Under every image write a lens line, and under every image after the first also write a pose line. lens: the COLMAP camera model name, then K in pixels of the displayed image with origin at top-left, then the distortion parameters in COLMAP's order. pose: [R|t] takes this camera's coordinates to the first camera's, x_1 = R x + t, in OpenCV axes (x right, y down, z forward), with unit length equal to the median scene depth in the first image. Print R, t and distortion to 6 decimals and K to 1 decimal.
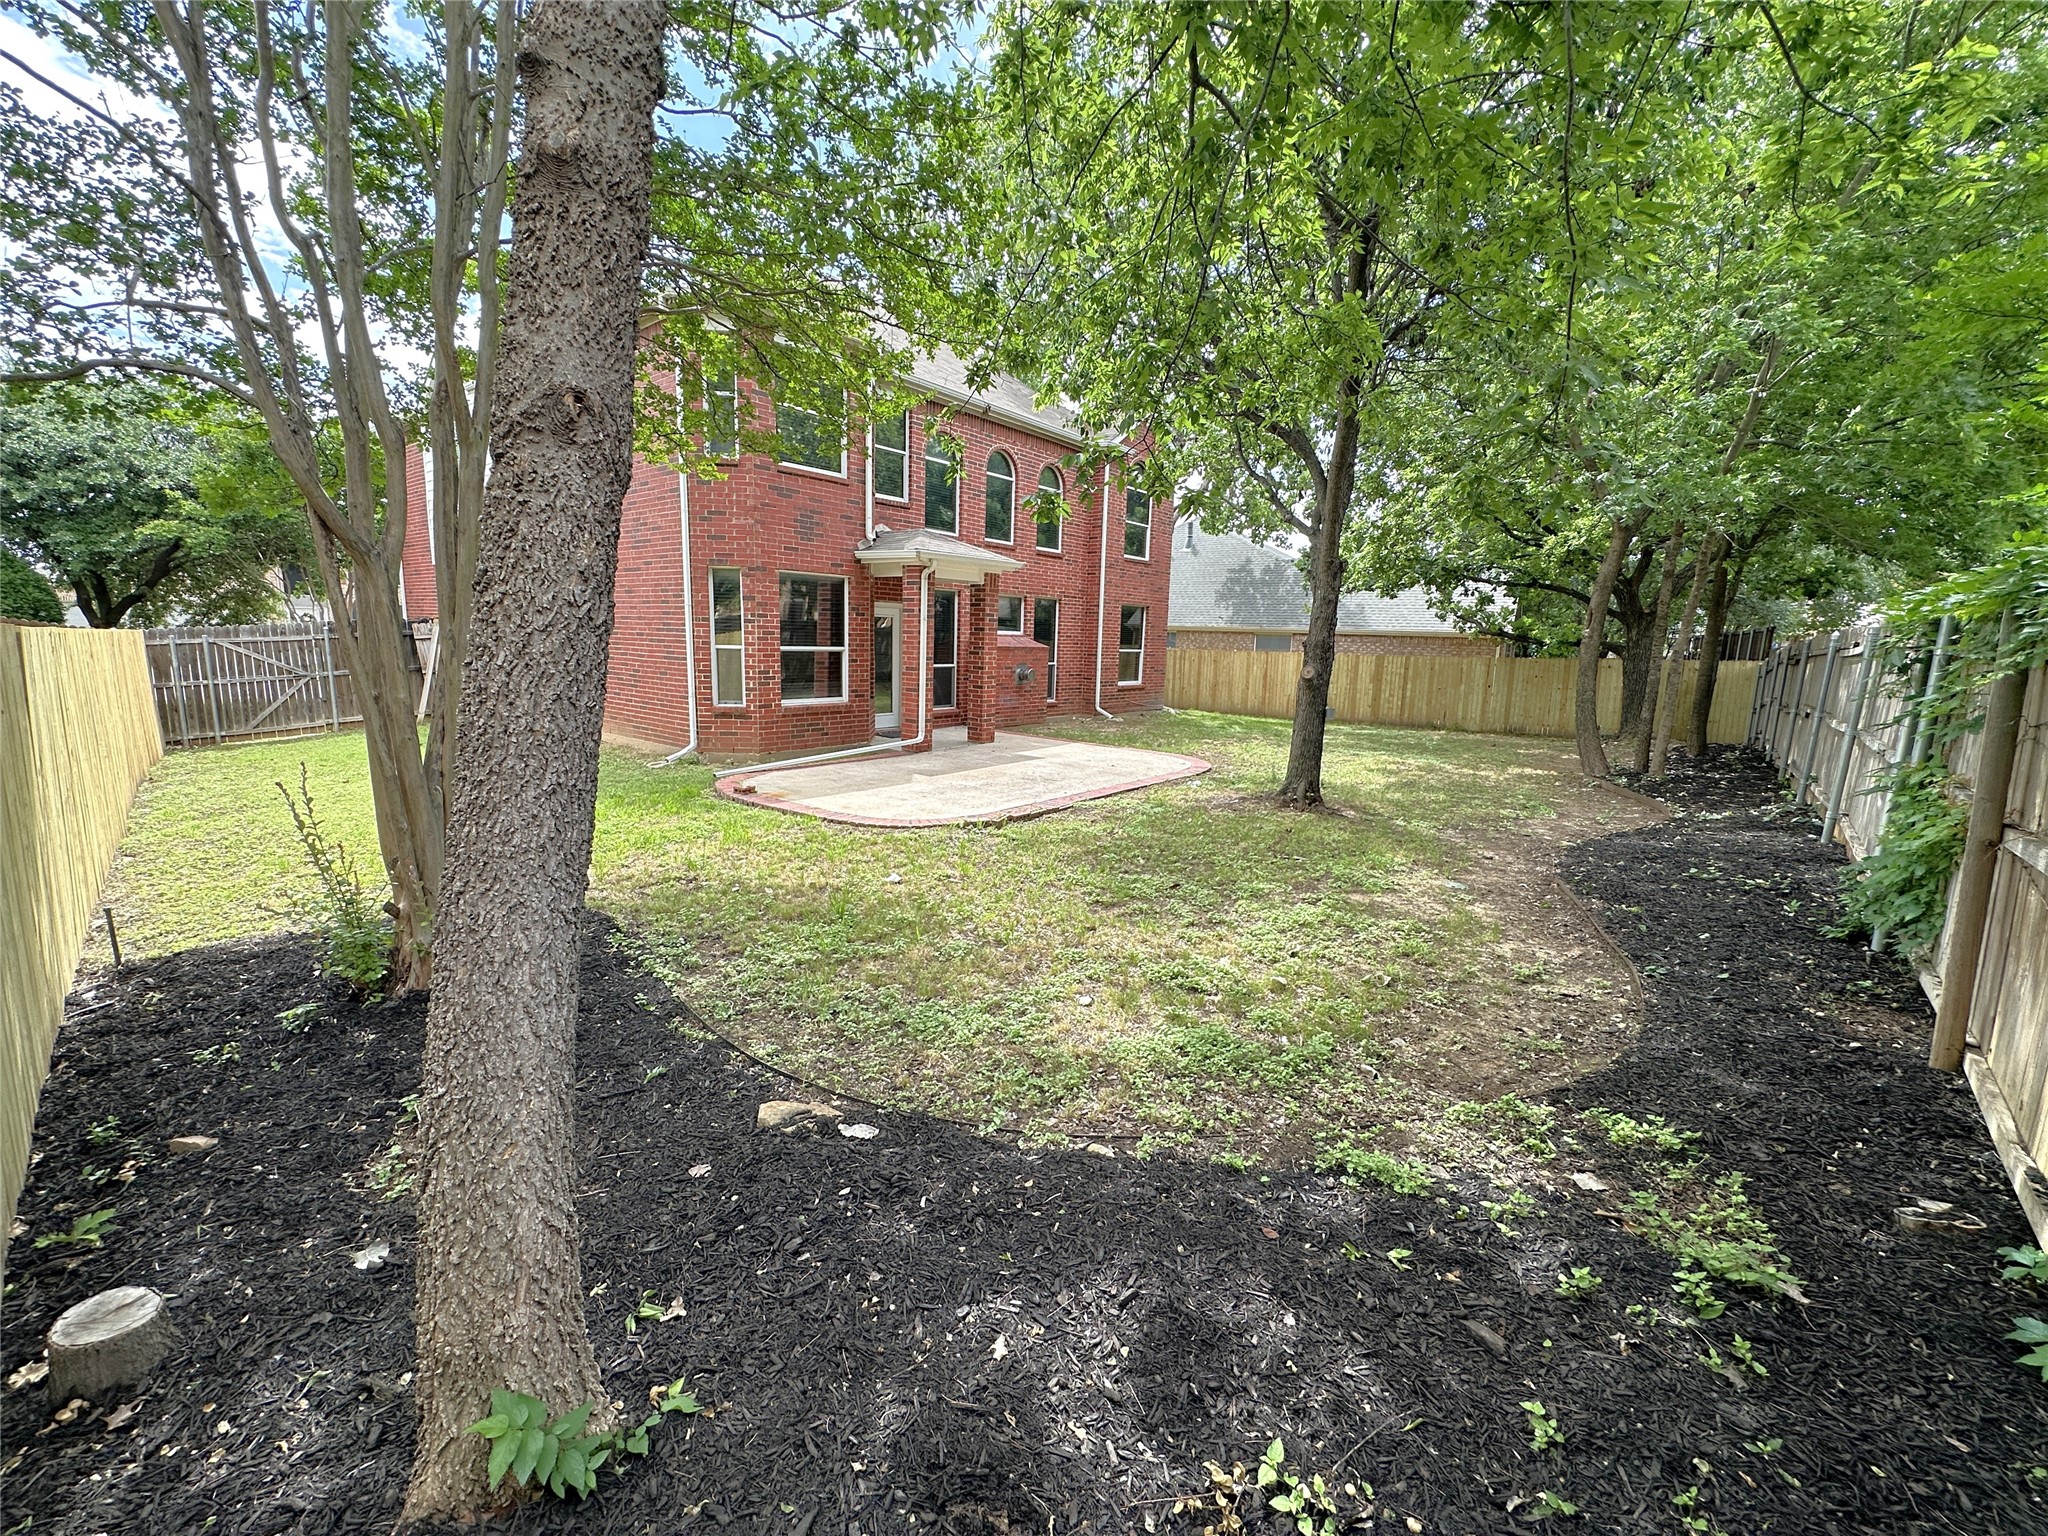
lens RADIAL K [[818.7, 0, 1024.0], [0, 818.7, 768.0], [0, 0, 1]] dist [0.000223, 0.000089]
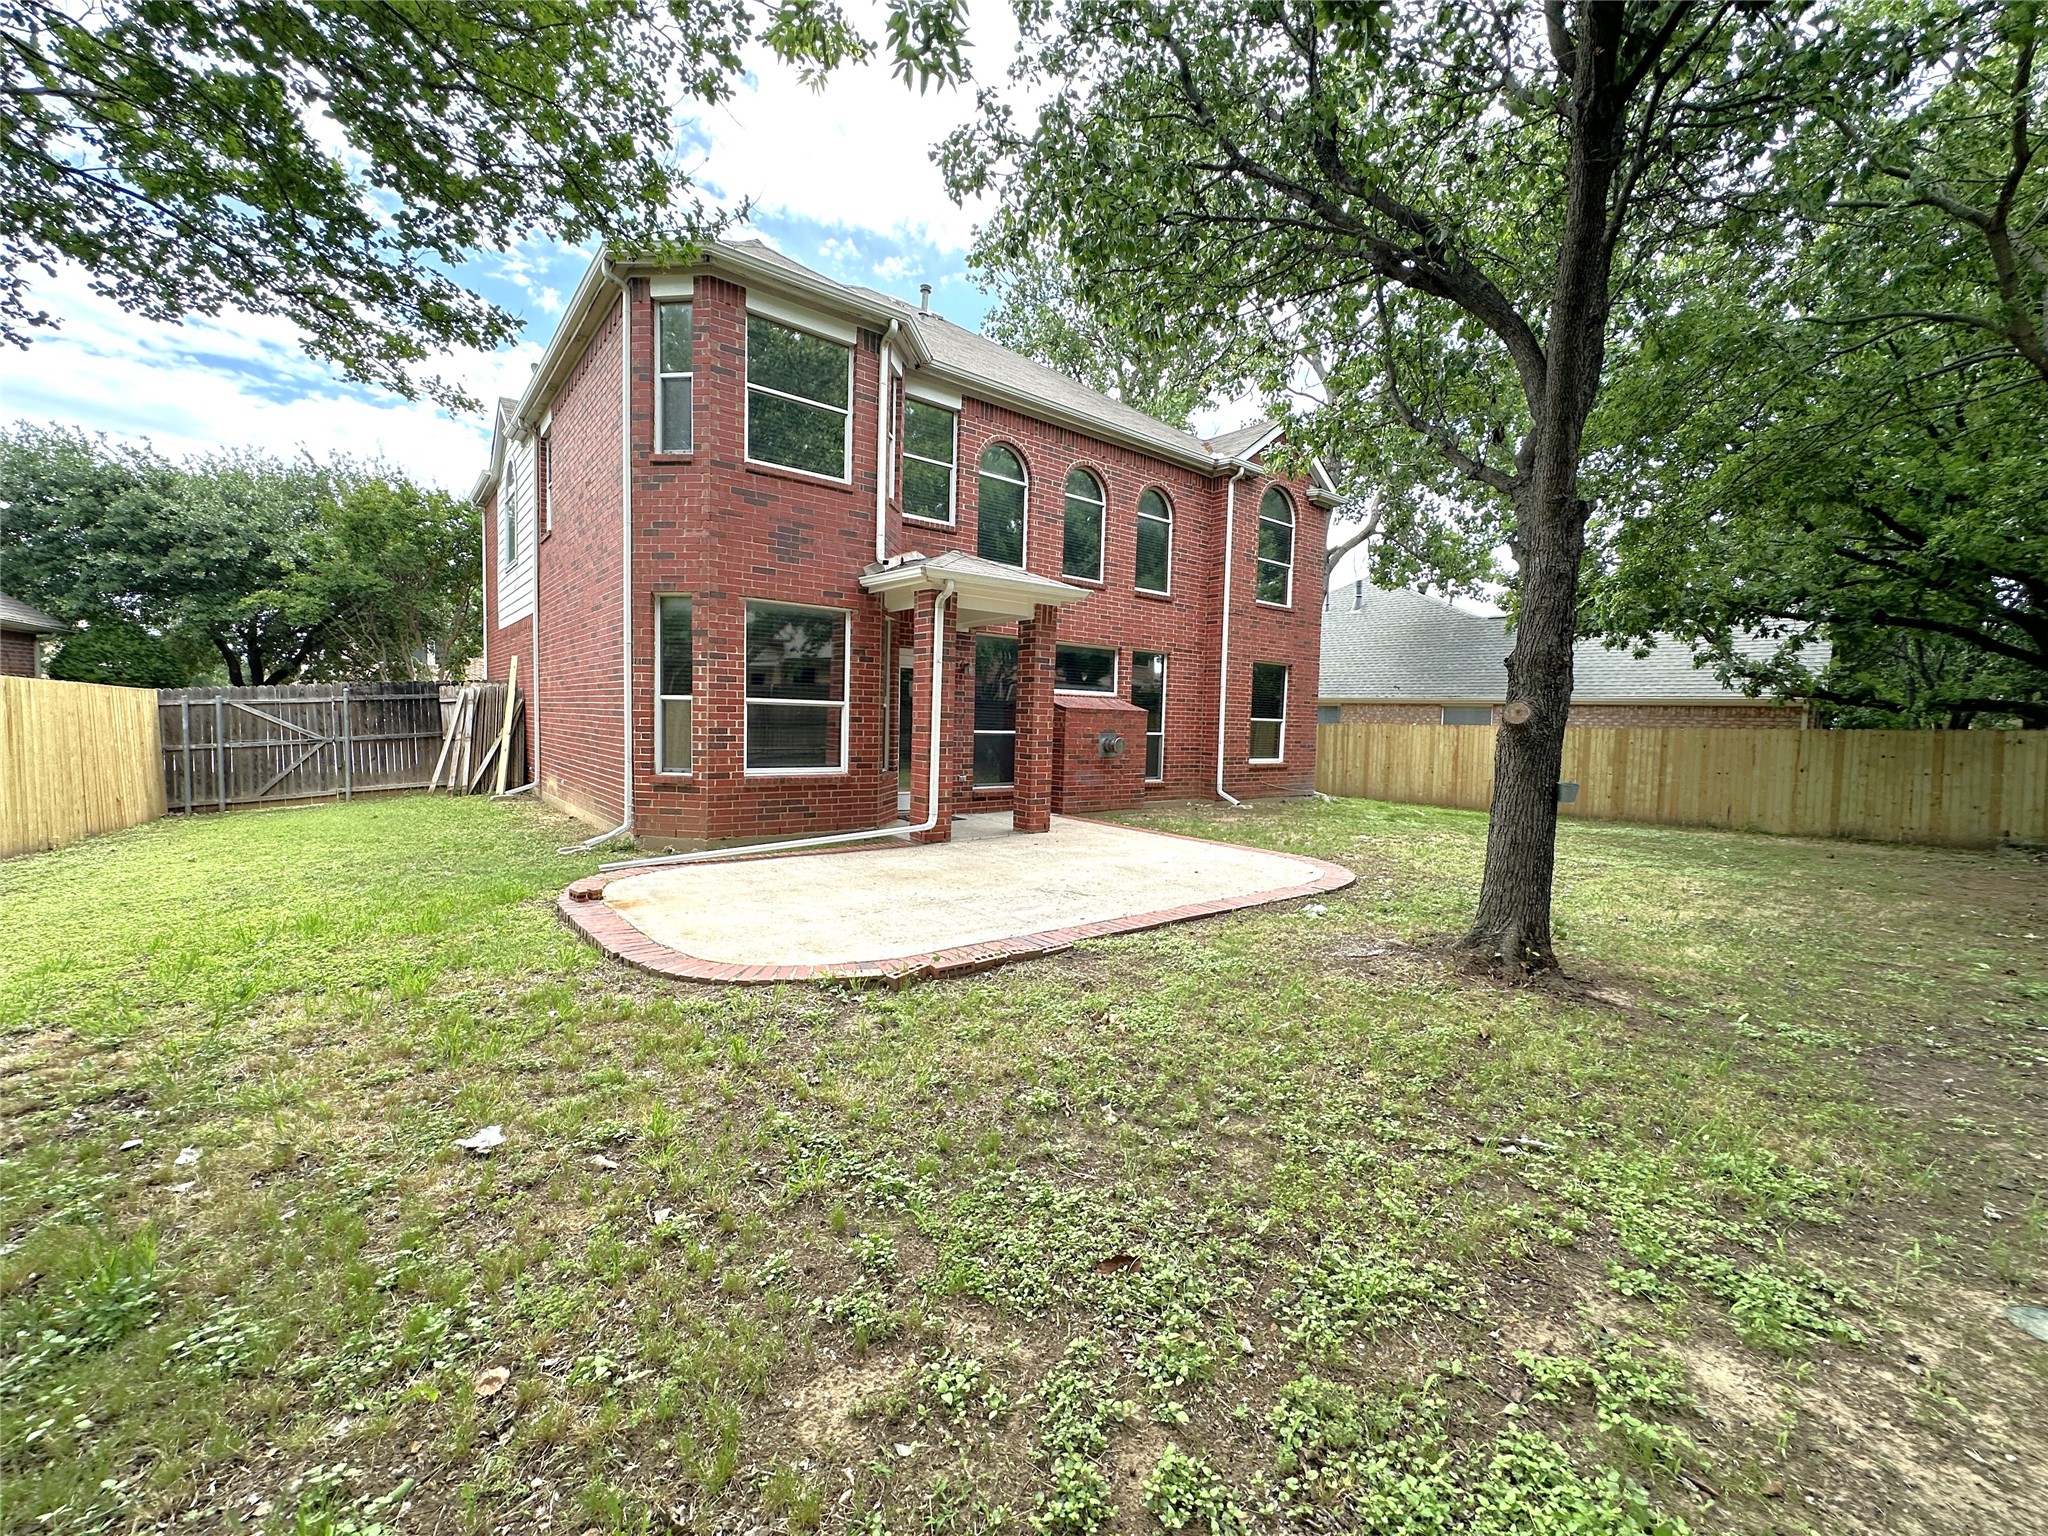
lens RADIAL K [[818.7, 0, 1024.0], [0, 818.7, 768.0], [0, 0, 1]] dist [0.000223, 0.000089]
pose [[0.978330, 0.009926, -0.206814, 0.090795], [-0.032051, 0.994071, -0.103905, -0.011126], [0.204557, 0.108282, 0.972847, 0.266892]]
